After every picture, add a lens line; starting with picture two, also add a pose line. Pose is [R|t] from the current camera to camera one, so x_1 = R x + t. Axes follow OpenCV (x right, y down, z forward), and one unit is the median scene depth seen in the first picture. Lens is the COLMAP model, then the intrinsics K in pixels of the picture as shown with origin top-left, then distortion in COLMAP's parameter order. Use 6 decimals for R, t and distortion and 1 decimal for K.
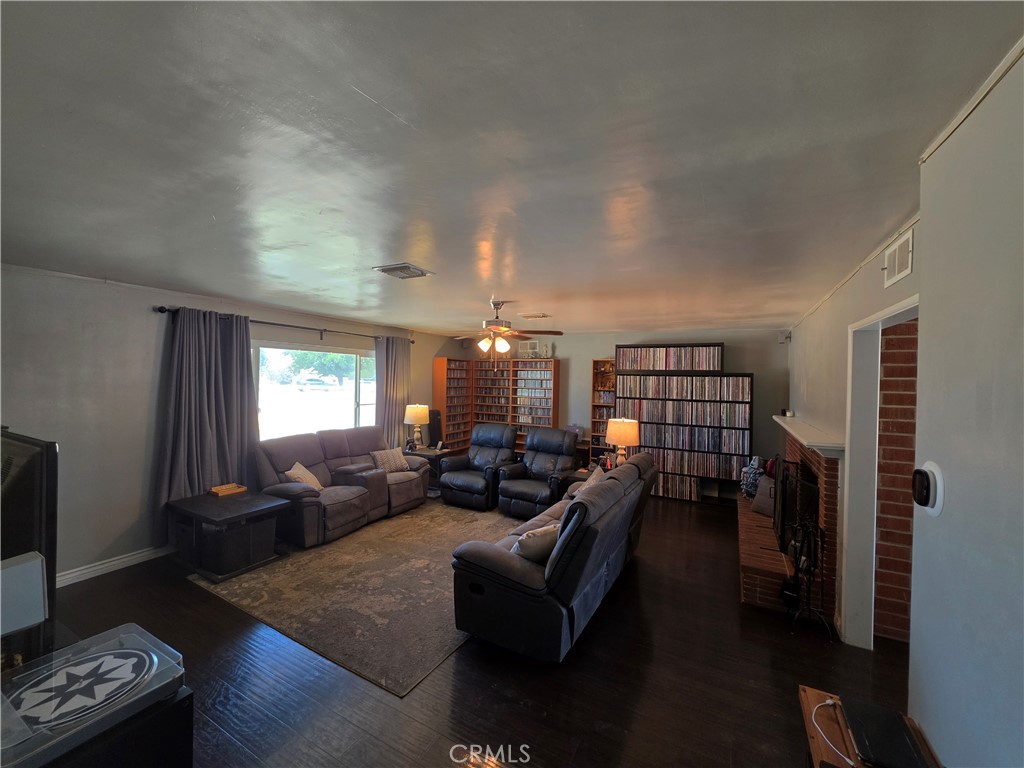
lens RADIAL K [[410.0, 0, 509.0], [0, 410.0, 385.9], [0, 0, 1]] dist [-0.000201, 0.000036]
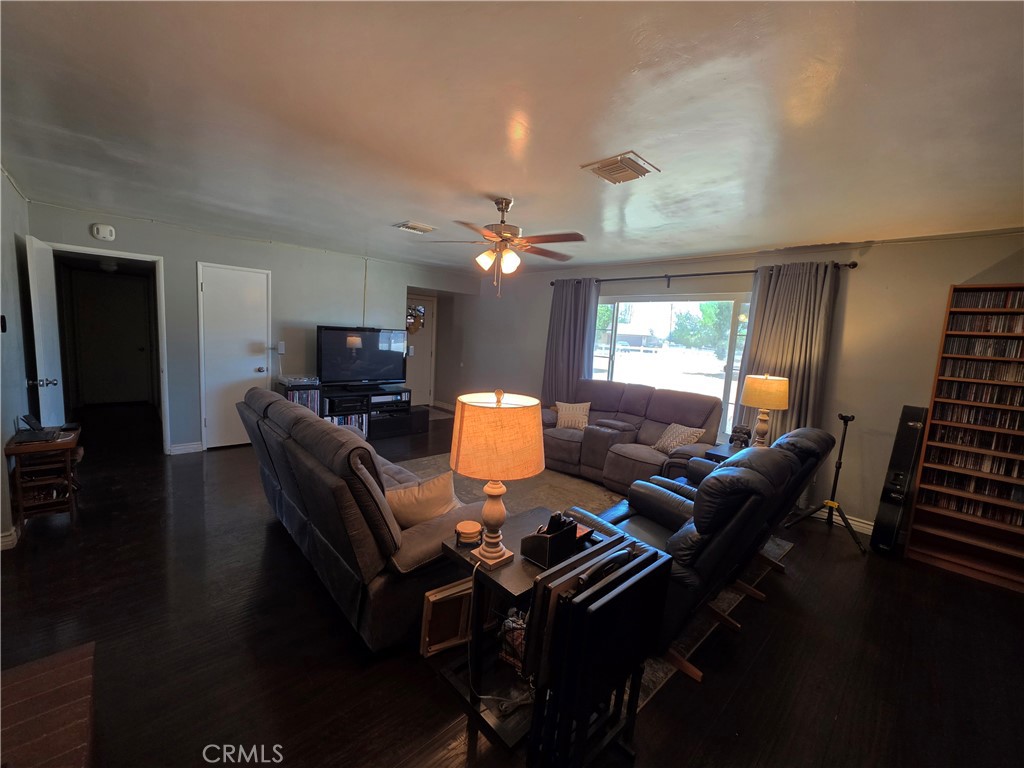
lens RADIAL K [[410.0, 0, 510.8], [0, 410.0, 381.9], [0, 0, 1]] dist [-0.000201, 0.000036]
pose [[-0.306232, 0.078413, -0.948722, 0.523262], [-0.076825, 0.991316, 0.106731, 0.024180], [0.948852, 0.105570, -0.297549, 0.970777]]
